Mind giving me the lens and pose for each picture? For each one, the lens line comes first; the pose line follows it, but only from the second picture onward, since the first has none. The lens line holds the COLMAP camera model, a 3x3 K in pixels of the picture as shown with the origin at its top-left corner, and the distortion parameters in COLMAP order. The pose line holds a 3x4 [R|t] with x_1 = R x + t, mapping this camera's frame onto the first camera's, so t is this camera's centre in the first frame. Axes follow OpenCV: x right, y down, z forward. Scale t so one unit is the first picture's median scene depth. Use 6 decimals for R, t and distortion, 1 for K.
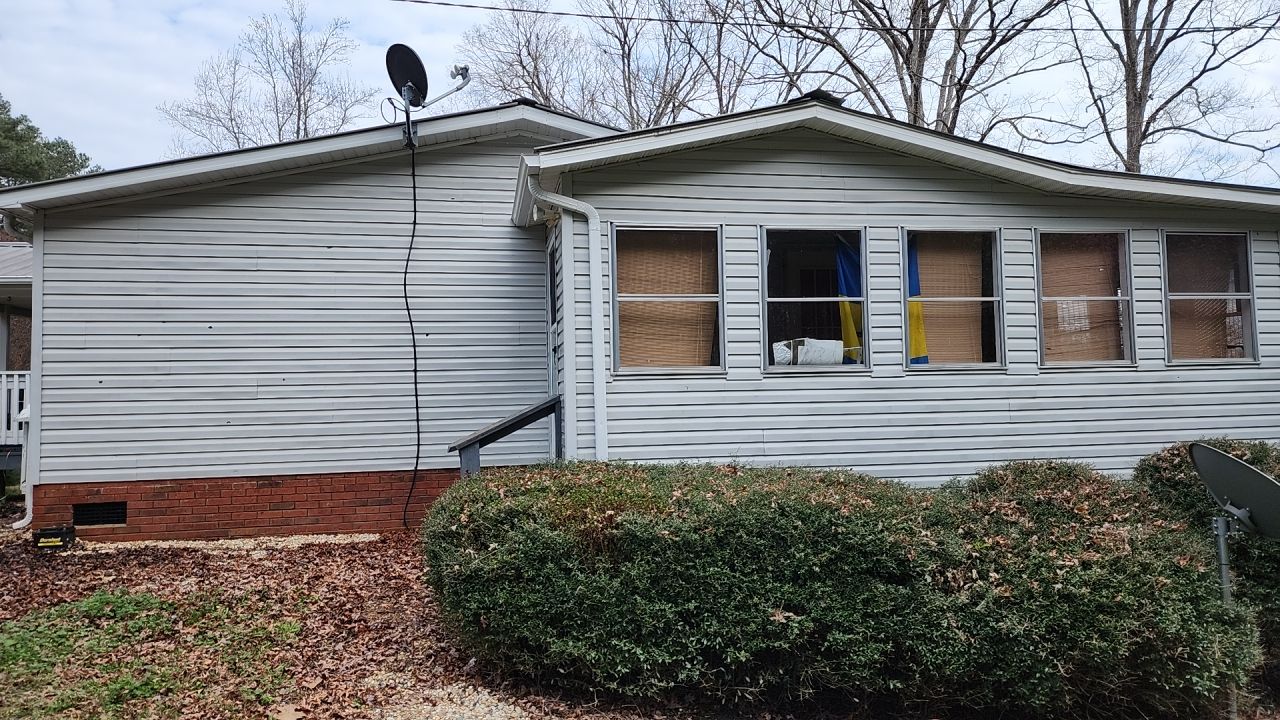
lens RADIAL K [[828.5, 0, 645.5], [0, 828.5, 358.4], [0, 0, 1]] dist [0.079174, -0.059613]
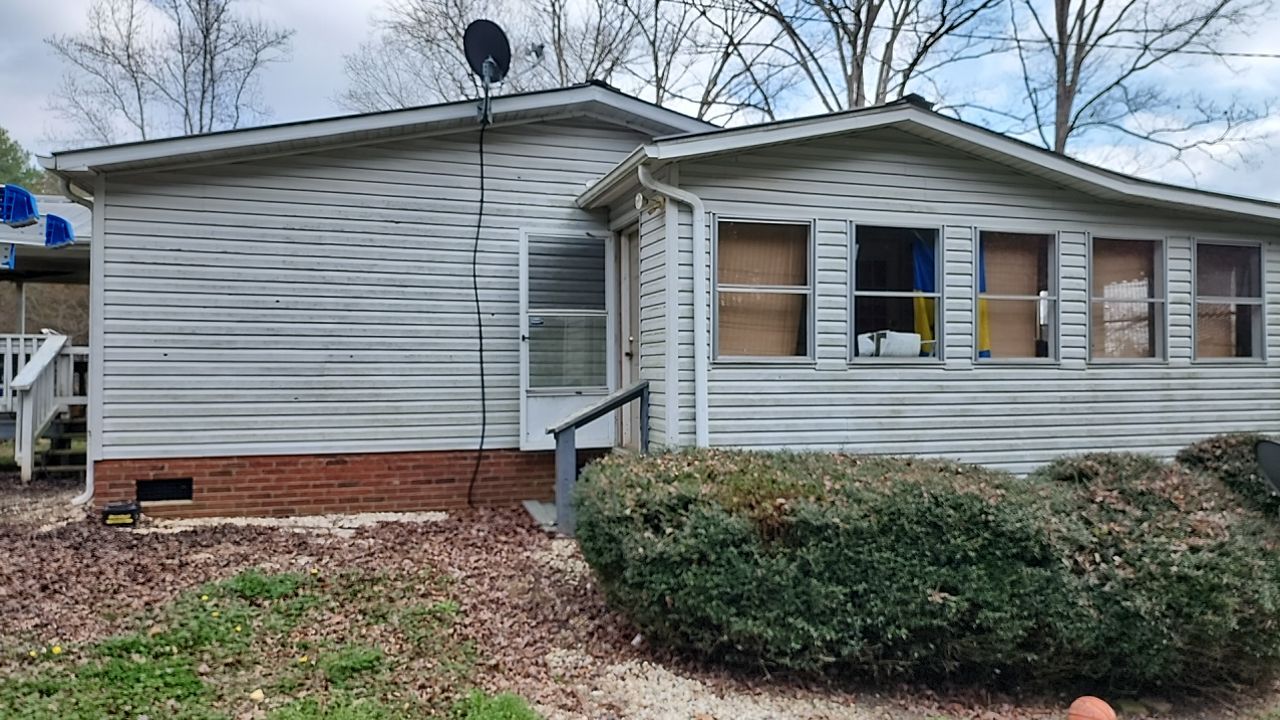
lens RADIAL K [[845.5, 0, 639.1], [0, 845.5, 361.8], [0, 0, 1]] dist [0.061654, -0.042943]
pose [[0.994361, 0.023209, 0.103477, -0.228129], [-0.027393, 0.998856, 0.039203, -0.019065], [-0.102449, -0.041817, 0.993859, -0.032368]]
